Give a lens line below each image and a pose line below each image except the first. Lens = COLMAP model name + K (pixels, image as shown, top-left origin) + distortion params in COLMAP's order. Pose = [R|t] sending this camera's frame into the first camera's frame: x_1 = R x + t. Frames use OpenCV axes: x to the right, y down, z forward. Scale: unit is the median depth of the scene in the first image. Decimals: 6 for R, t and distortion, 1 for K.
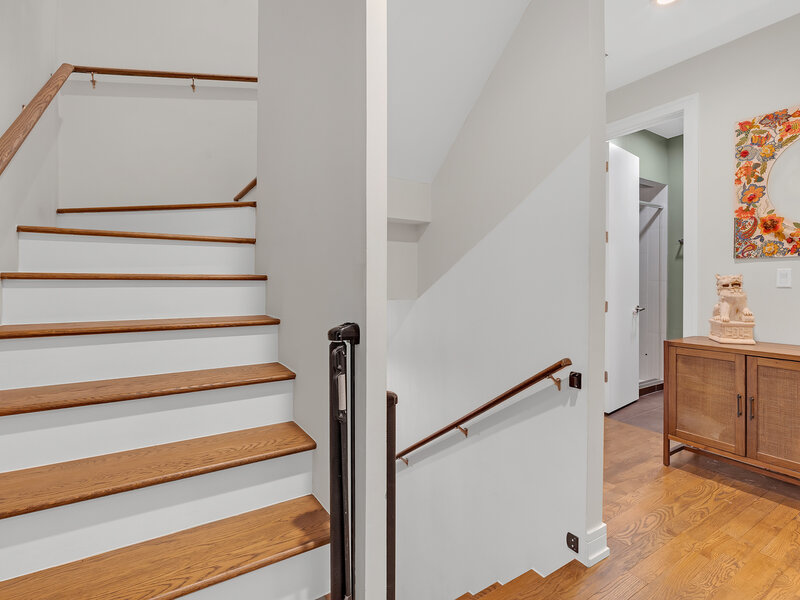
lens RADIAL K [[400.2, 0, 405.9], [0, 400.2, 287.1], [0, 0, 1]] dist [-0.002550, 0.000041]
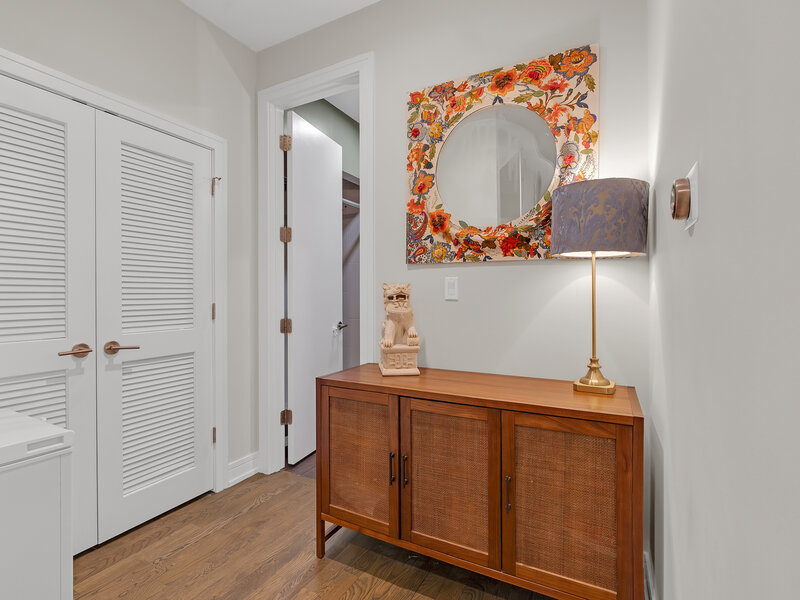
lens RADIAL K [[400.2, 0, 398.3], [0, 400.2, 298.5], [0, 0, 1]] dist [-0.002550, 0.000041]
pose [[0.868704, -0.001028, 0.495331, 0.438635], [0.003267, 0.999988, -0.003655, 0.000172], [-0.495322, 0.004793, 0.868696, 0.337418]]
